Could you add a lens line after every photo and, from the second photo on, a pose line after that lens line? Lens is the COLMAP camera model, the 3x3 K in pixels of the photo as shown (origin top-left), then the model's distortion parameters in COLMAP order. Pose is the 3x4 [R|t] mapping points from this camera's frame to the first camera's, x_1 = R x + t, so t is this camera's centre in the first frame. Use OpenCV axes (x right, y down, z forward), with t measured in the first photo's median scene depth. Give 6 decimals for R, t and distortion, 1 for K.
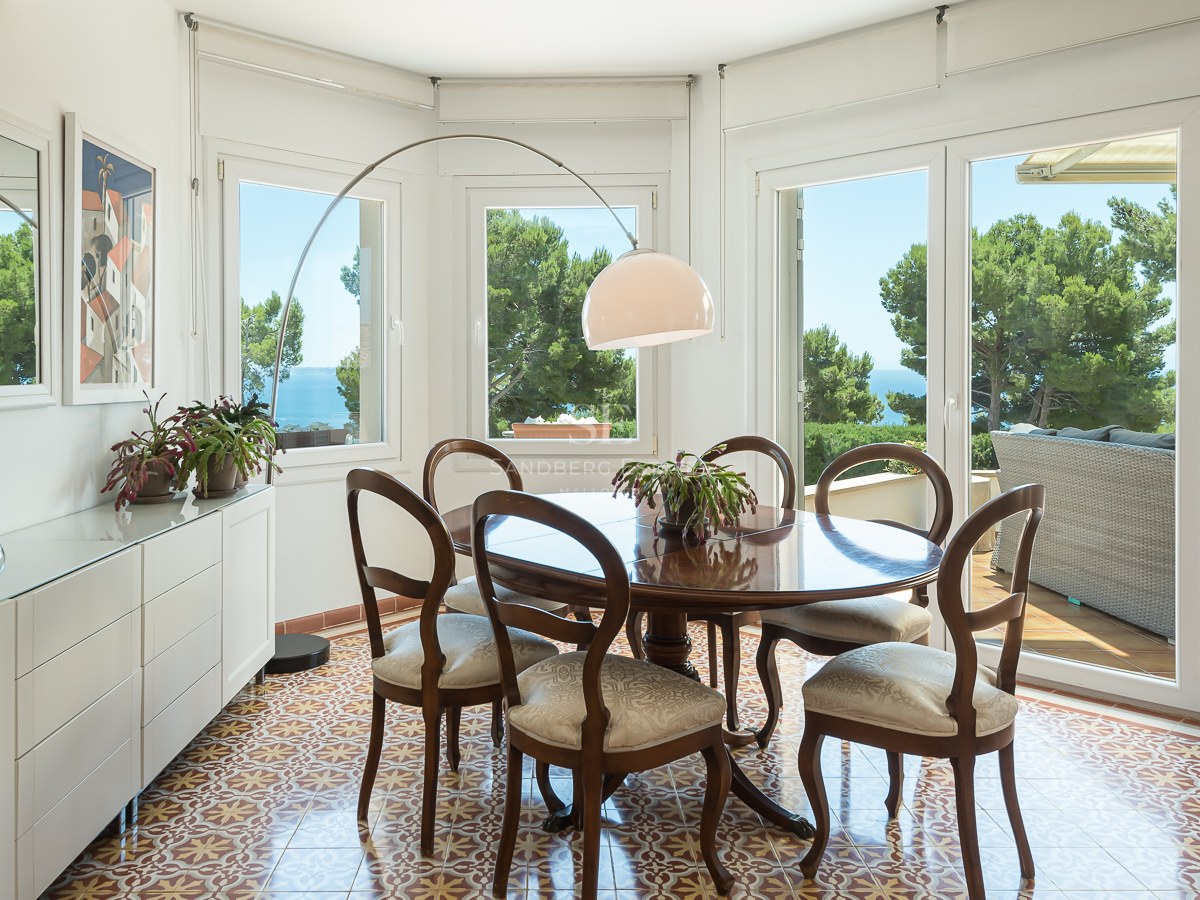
lens RADIAL K [[992.4, 0, 520.3], [0, 992.4, 371.2], [0, 0, 1]] dist [0.014818, -0.016731]
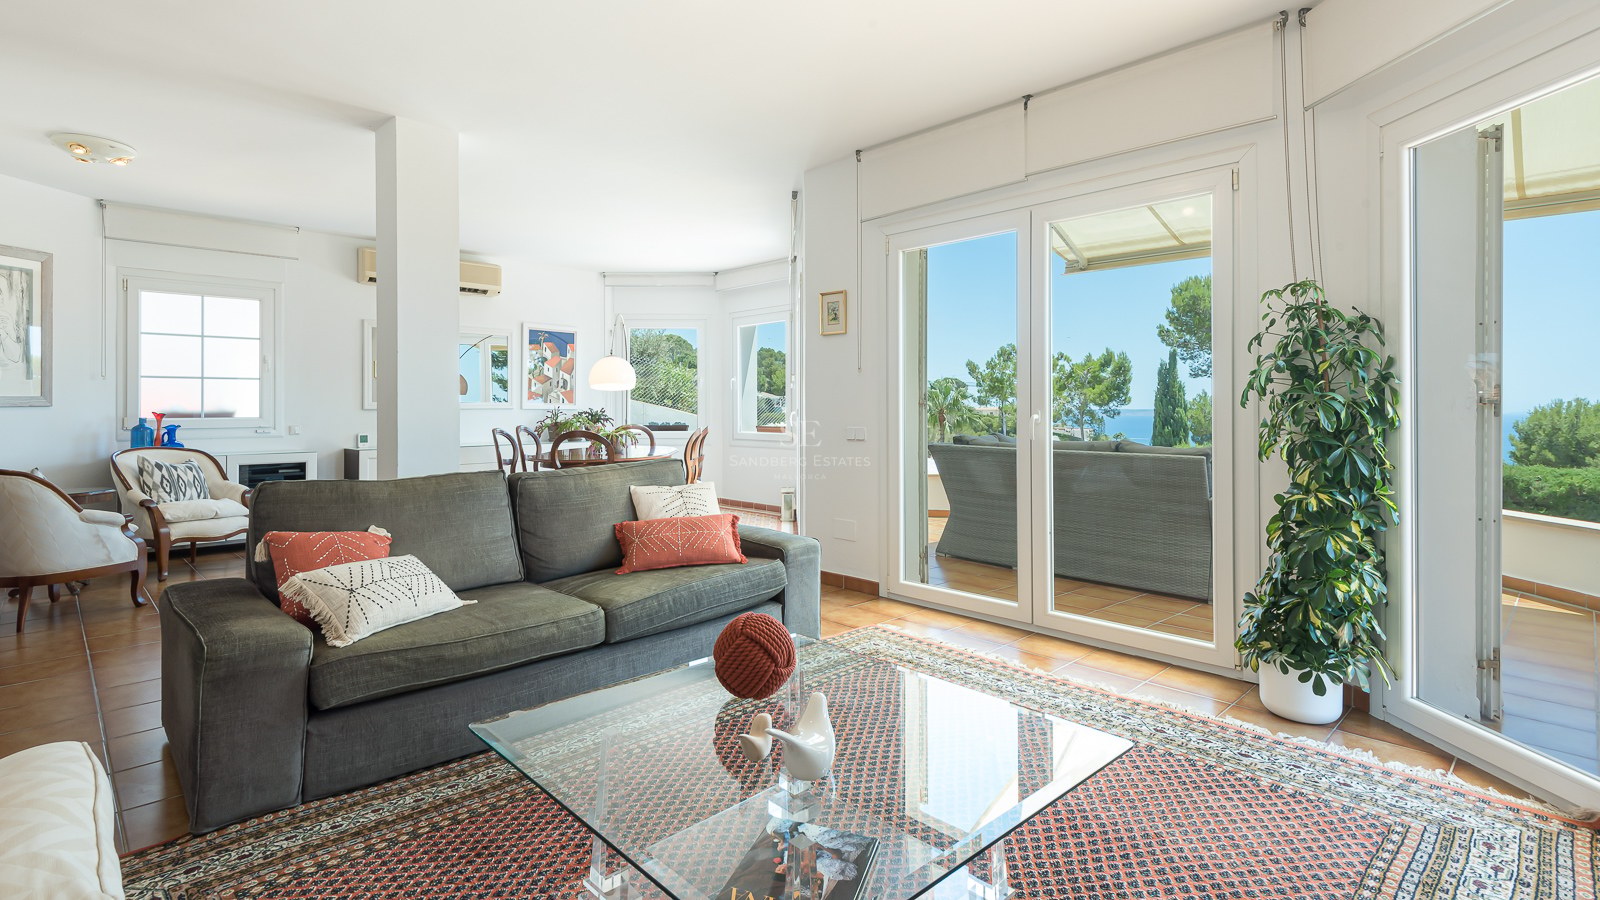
lens RADIAL K [[760.0, 0, 754.0], [0, 760.0, 409.4], [0, 0, 1]] dist [0.005124, 0.000916]
pose [[0.696198, 0.004398, -0.717837, 0.142246], [-0.005807, 0.999983, 0.000495, 0.001434], [0.717827, 0.003824, 0.696211, -0.014071]]
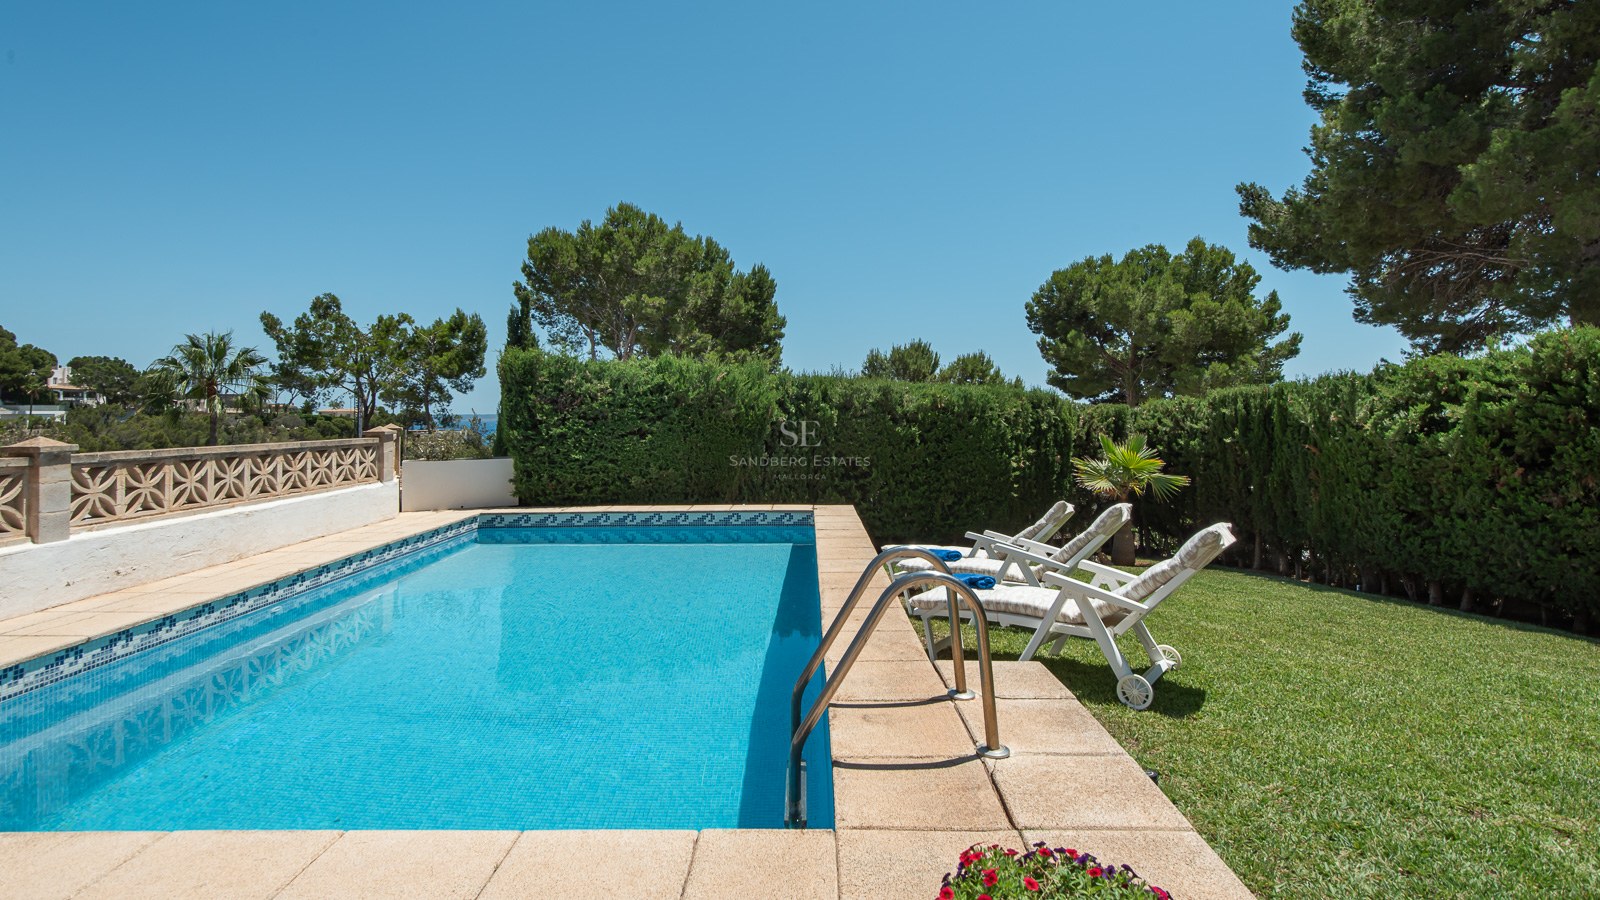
lens RADIAL K [[756.8, 0, 794.1], [0, 756.8, 402.9], [0, 0, 1]] dist [0.011740, -0.006689]
pose [[0.999772, -0.001002, 0.021319, 0.095337], [0.001457, 0.999772, -0.021323, 0.039010], [-0.021293, 0.021349, 0.999545, 0.183312]]
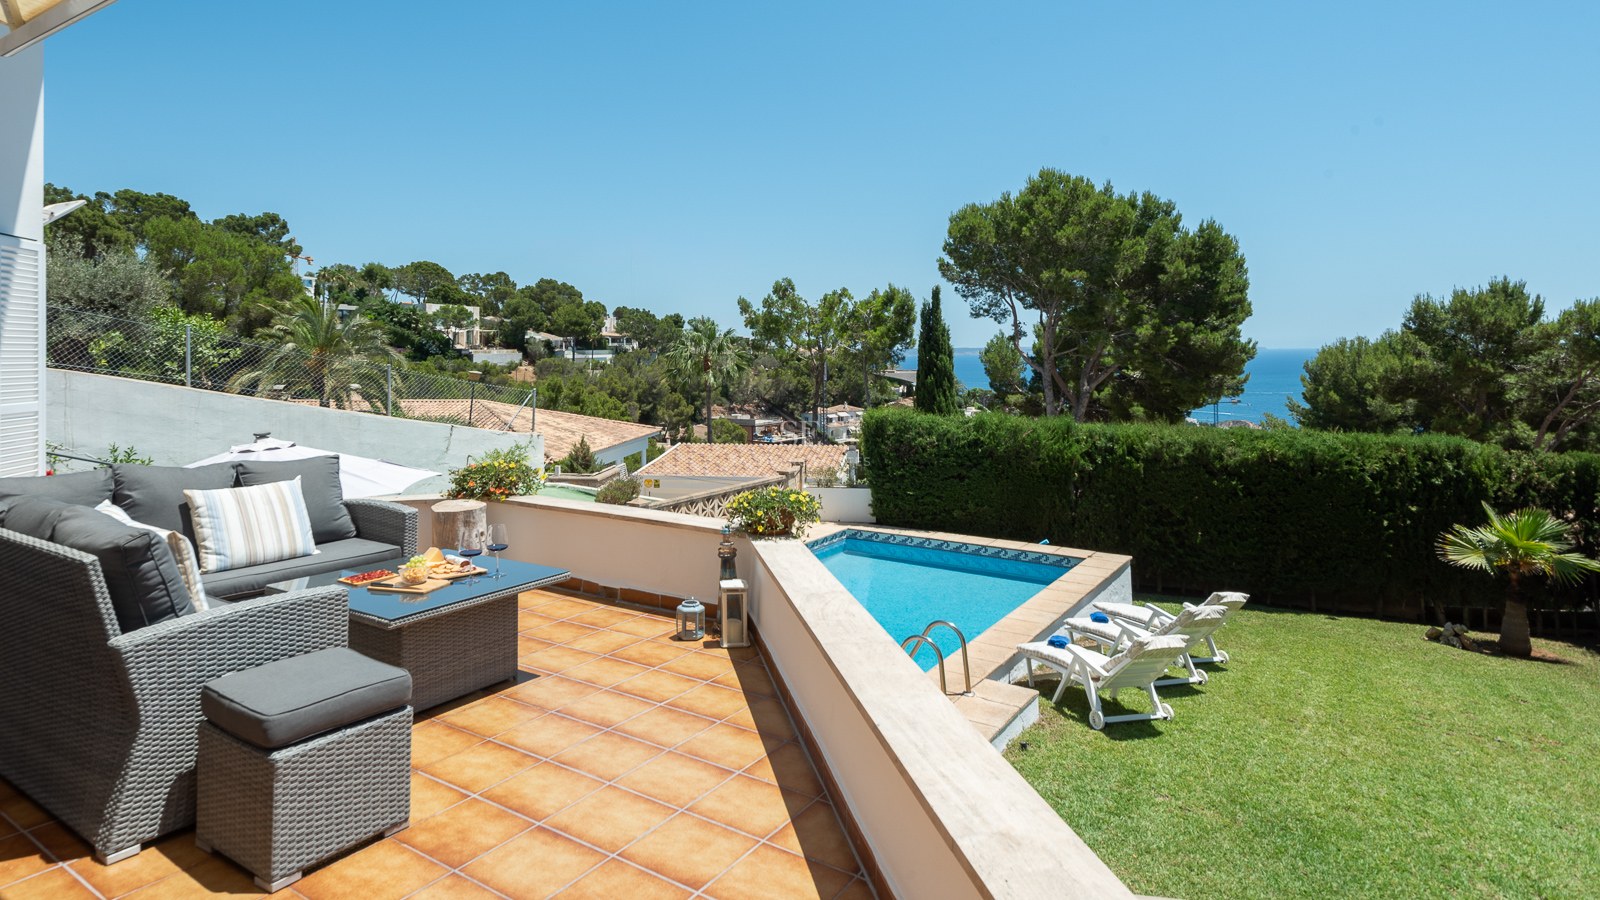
lens RADIAL K [[890.6, 0, 733.5], [0, 890.6, 329.1], [0, 0, 1]] dist [0.027394, -0.010417]
pose [[0.822530, -0.016629, -0.568478, 0.178162], [0.003479, 0.999701, -0.024208, -0.005276], [0.568711, 0.017934, 0.822342, 0.075623]]
